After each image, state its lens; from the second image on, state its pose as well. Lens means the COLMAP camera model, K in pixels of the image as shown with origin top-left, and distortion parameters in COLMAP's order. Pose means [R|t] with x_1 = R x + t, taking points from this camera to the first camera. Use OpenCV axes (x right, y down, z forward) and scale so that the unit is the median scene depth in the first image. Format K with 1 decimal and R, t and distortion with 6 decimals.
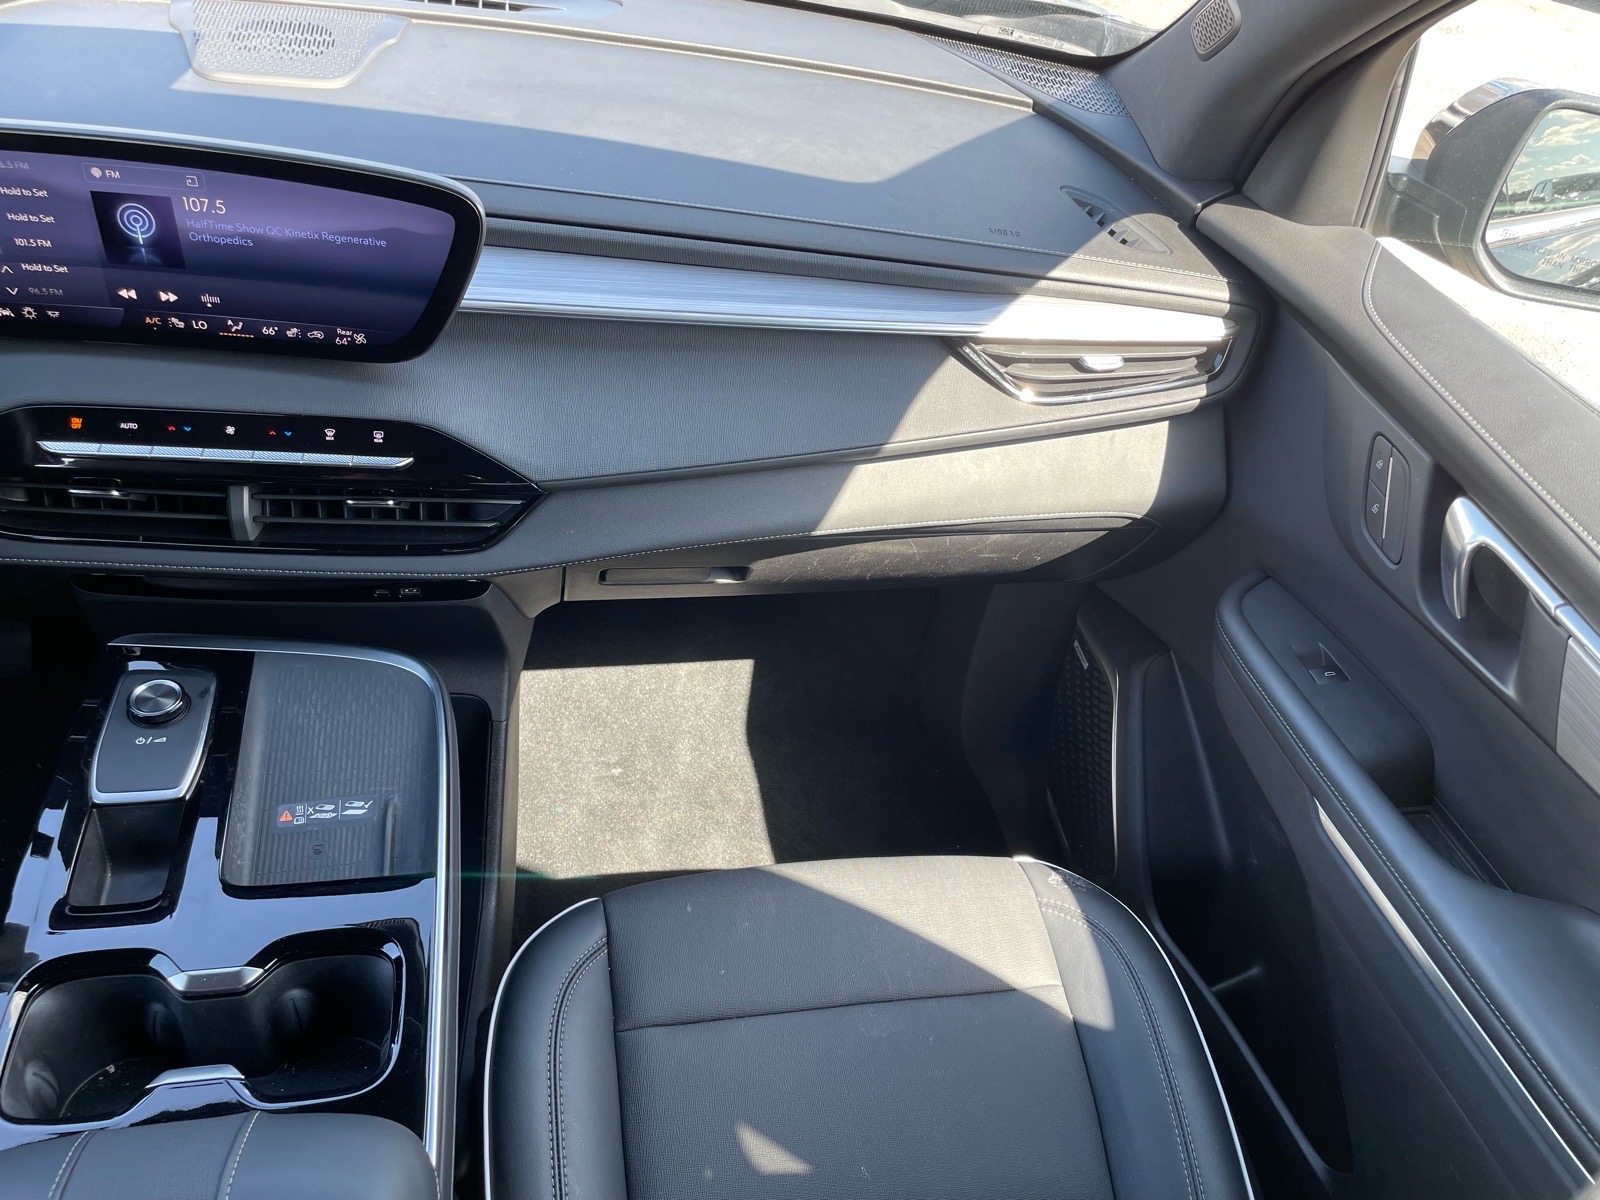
lens RADIAL K [[1207.2, 0, 798.1], [0, 1207.2, 602.7], [0, 0, 1]] dist [0.069789, -0.101559]
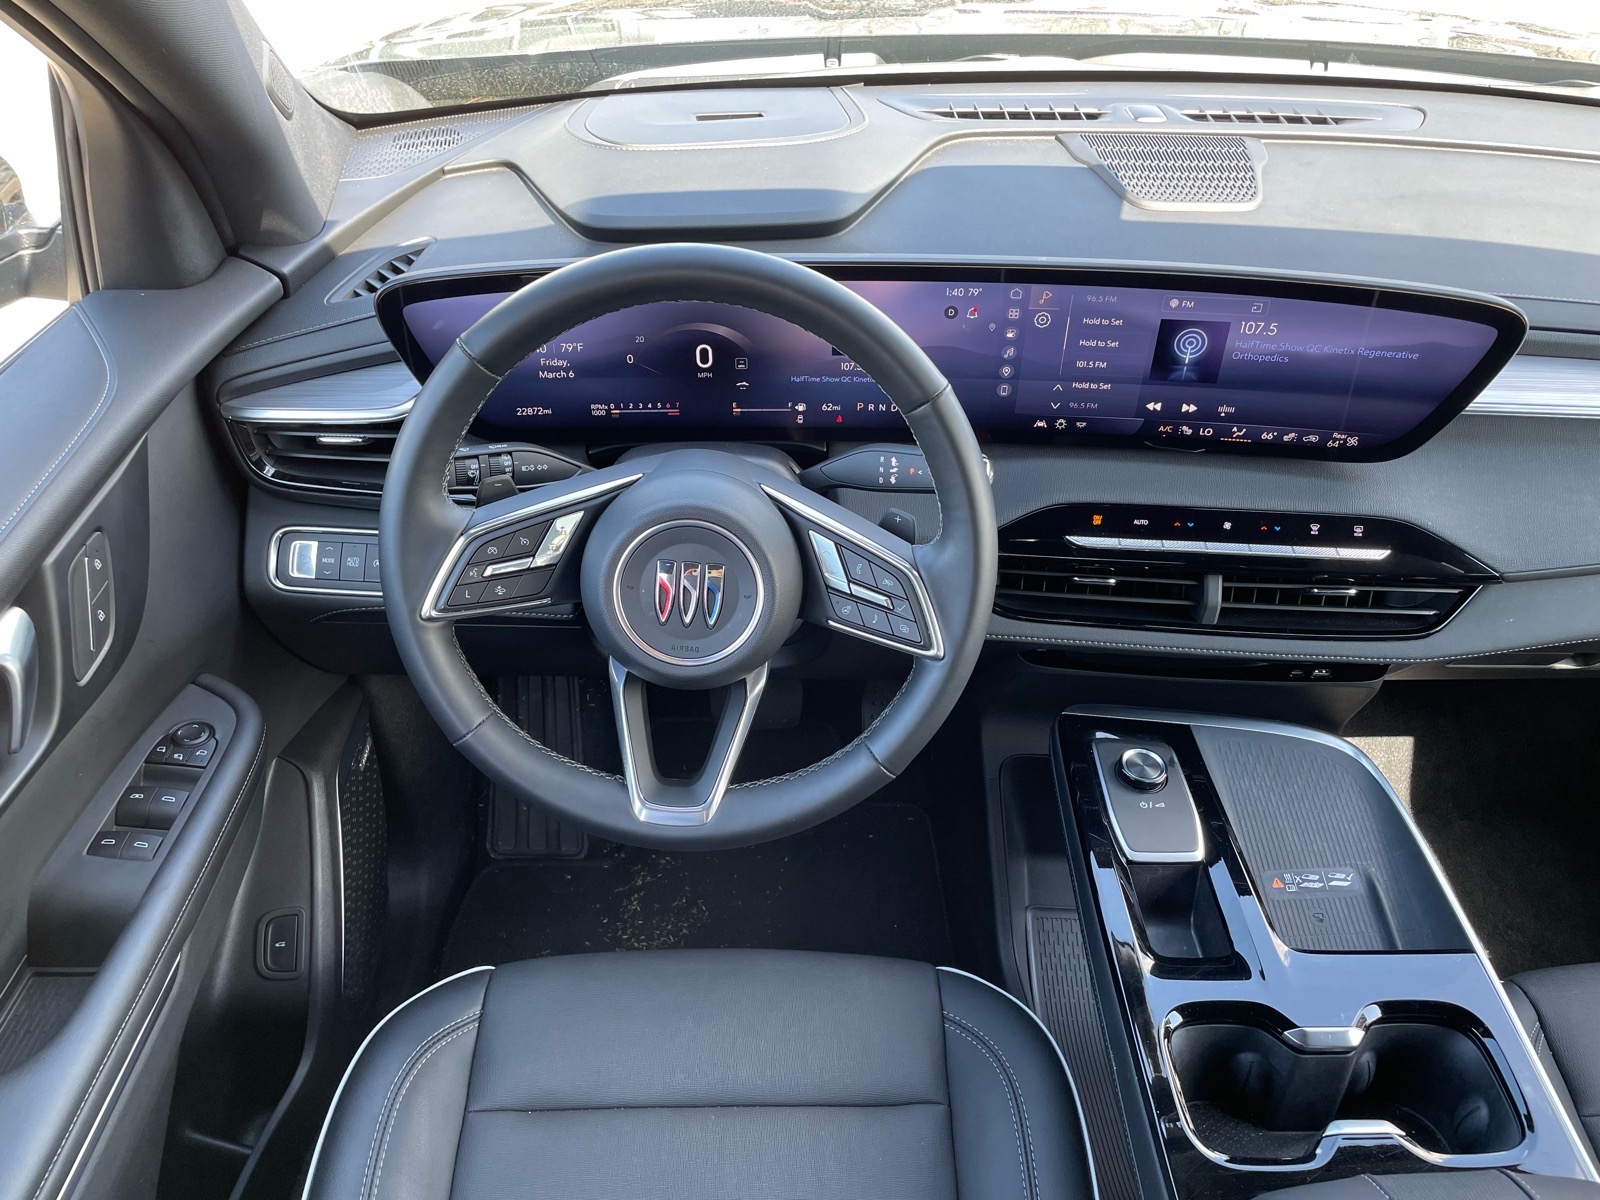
lens RADIAL K [[1209.2, 0, 803.2], [0, 1209.2, 588.8], [0, 0, 1]] dist [0.071712, -0.092404]
pose [[0.981222, 0.014713, -0.192320, -0.632142], [-0.025040, 0.998365, -0.051375, -0.018174], [0.191250, 0.055226, 0.979987, -0.151219]]
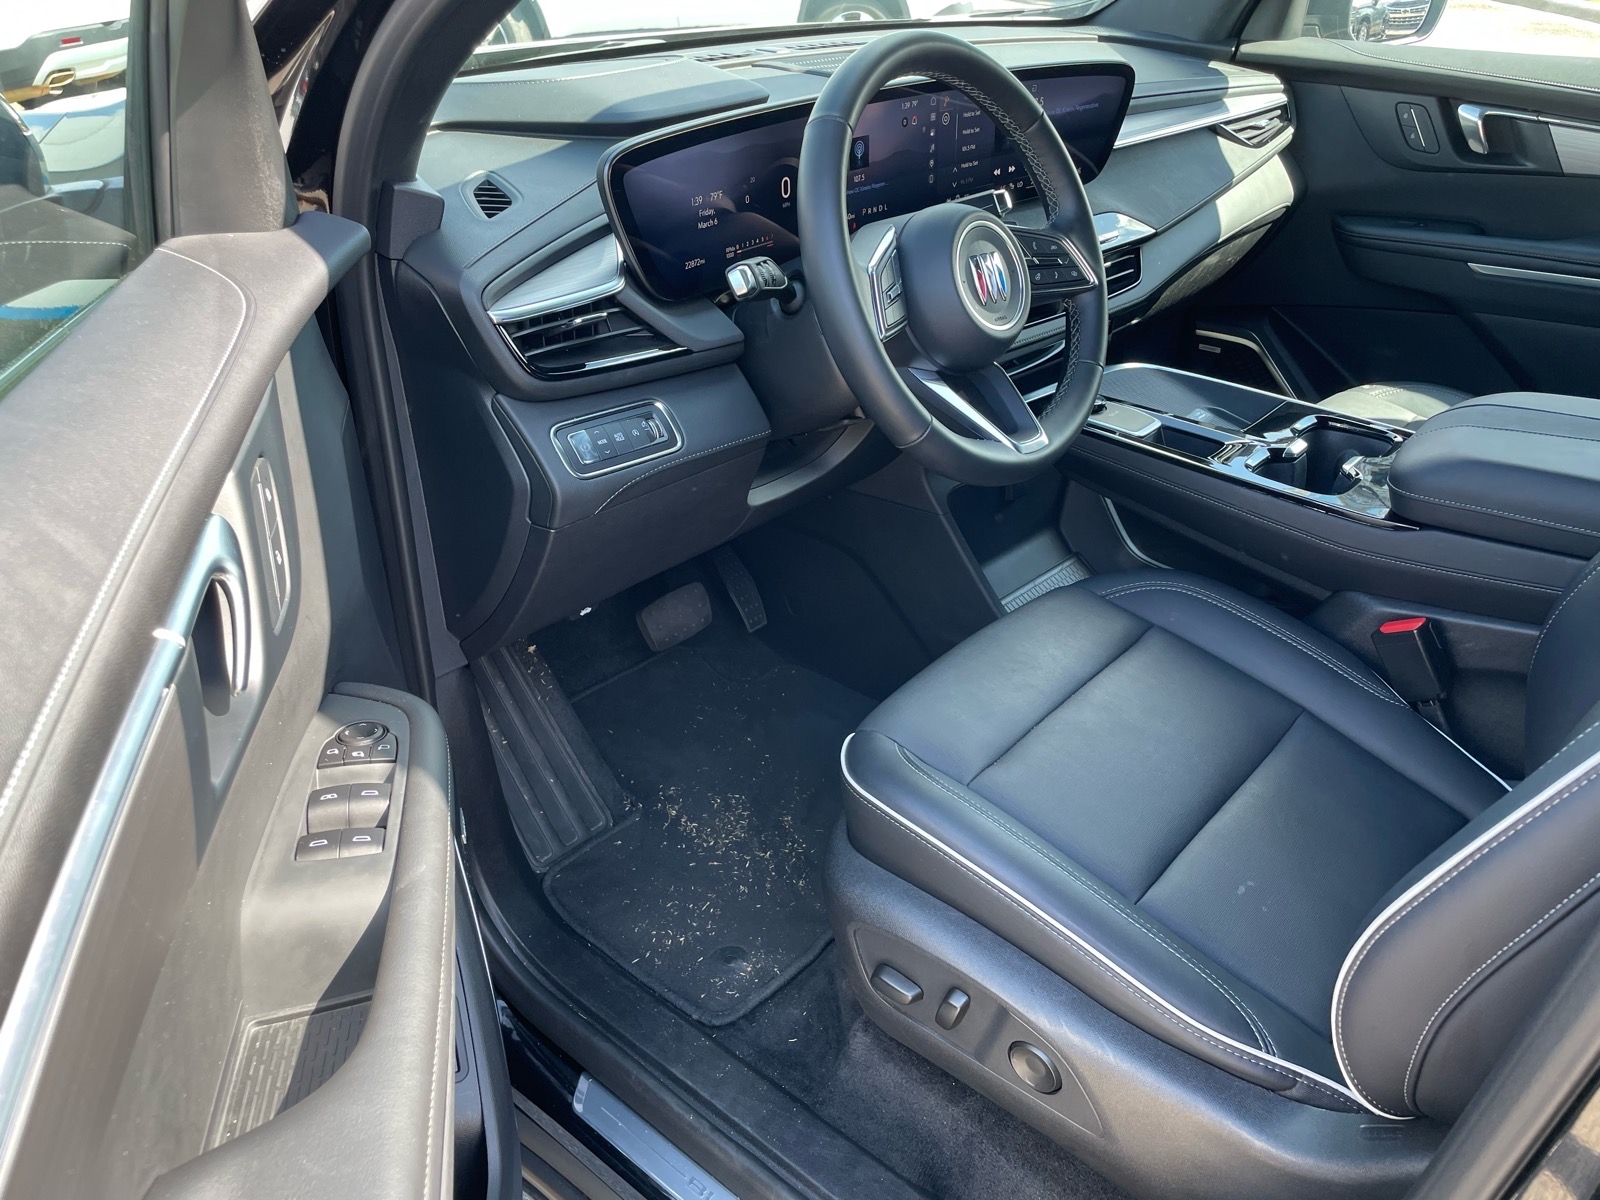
lens RADIAL K [[1209.2, 0, 803.2], [0, 1209.2, 588.8], [0, 0, 1]] dist [0.071712, -0.092404]
pose [[0.772860, -0.410312, 0.484078, -1.758613], [0.478157, 0.878065, -0.019145, 0.151367], [-0.417197, 0.246262, 0.874815, -0.210203]]
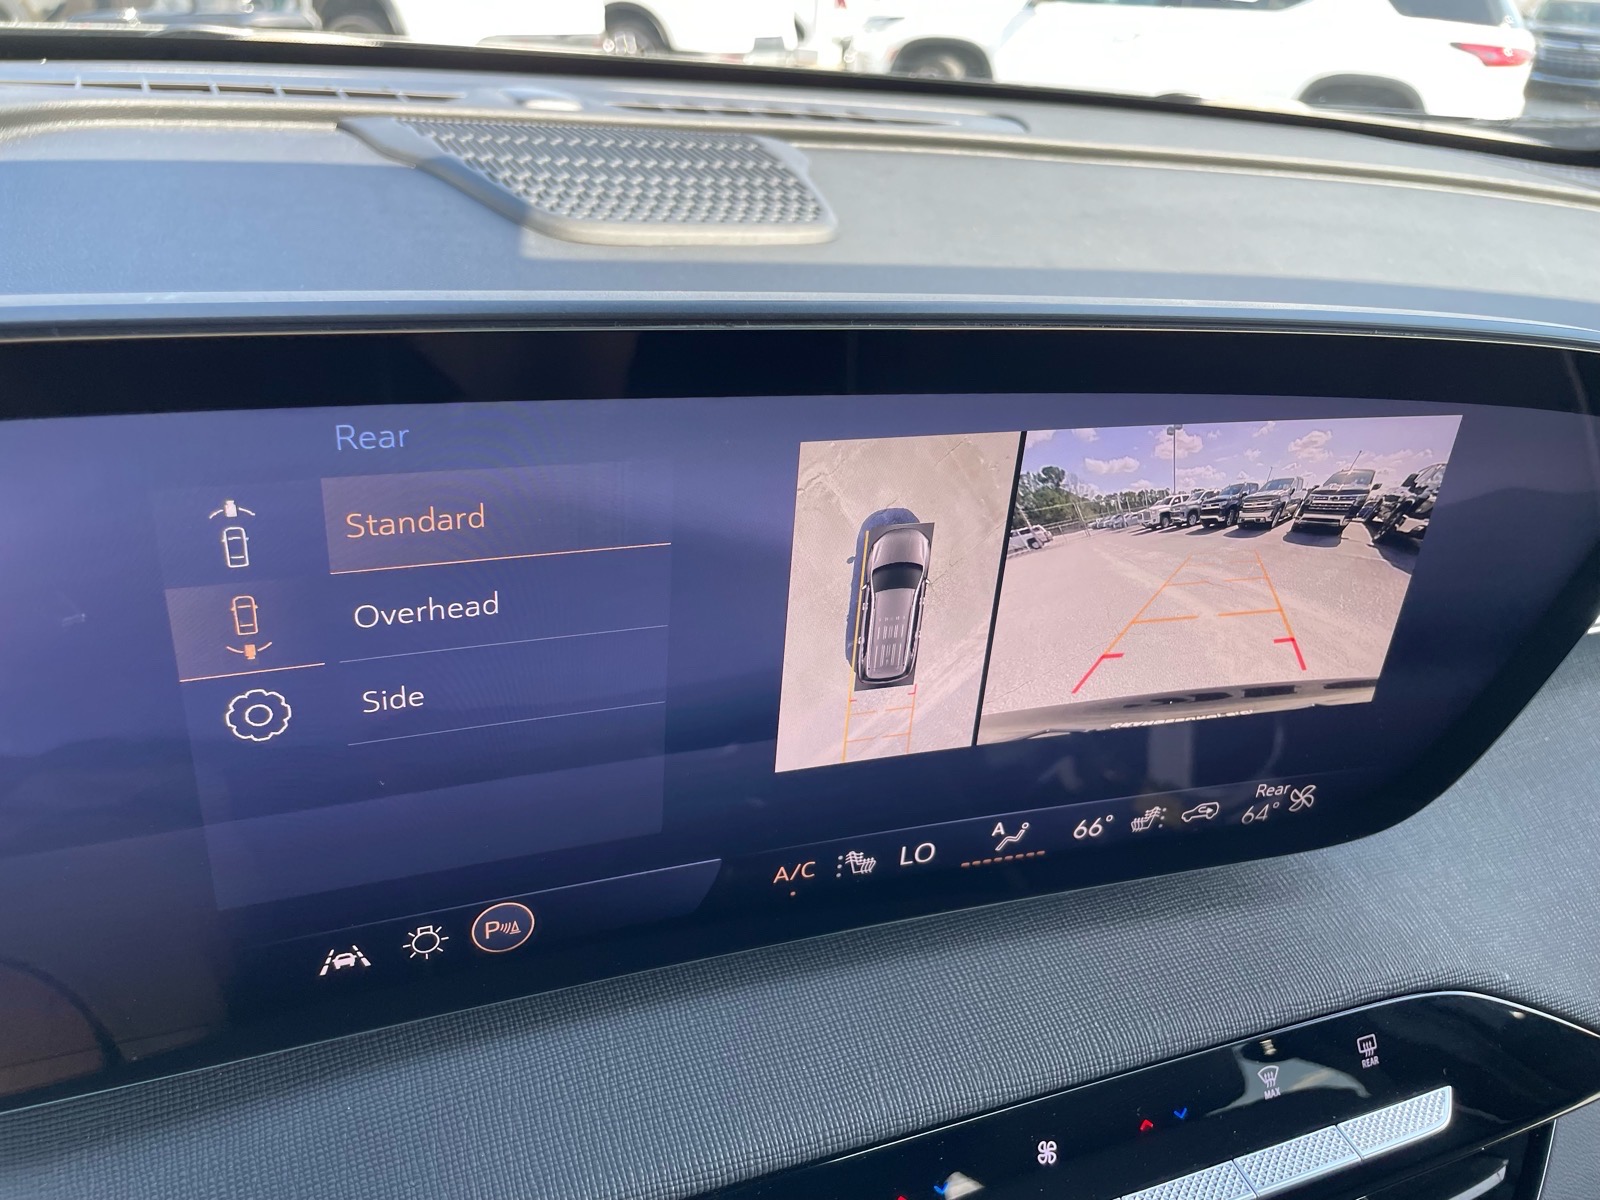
lens RADIAL K [[1213.8, 0, 778.1], [0, 1213.8, 598.3], [0, 0, 1]] dist [0.061296, -0.094227]
pose [[0.963285, -0.159910, 0.215662, -0.585616], [0.198723, 0.964802, -0.172239, -0.244389], [-0.180528, 0.208773, 0.961157, 0.667089]]
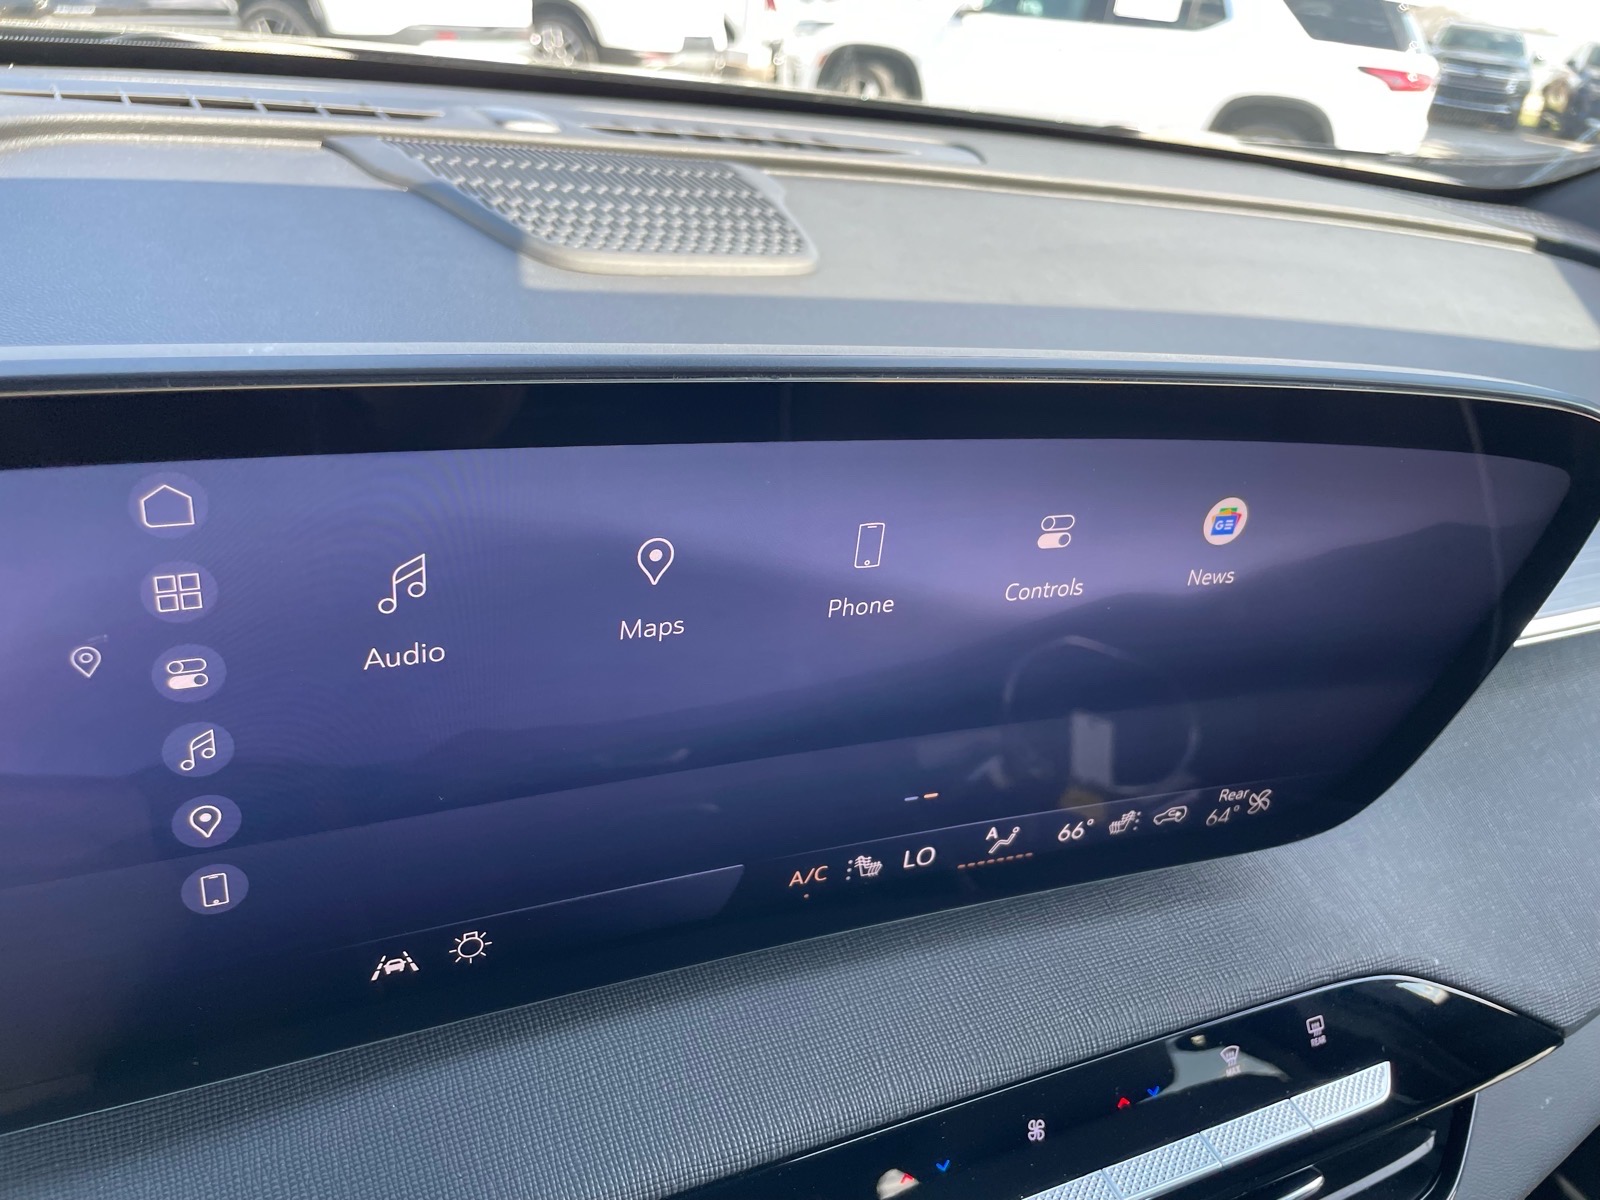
lens RADIAL K [[1215.4, 0, 800.0], [0, 1215.4, 600.0], [0, 0, 1]] dist [0.061124, -0.096023]
pose [[0.944199, -0.156903, 0.289602, -0.613948], [0.208385, 0.965473, -0.156322, -0.251193], [-0.255076, 0.207948, 0.944295, 0.648040]]
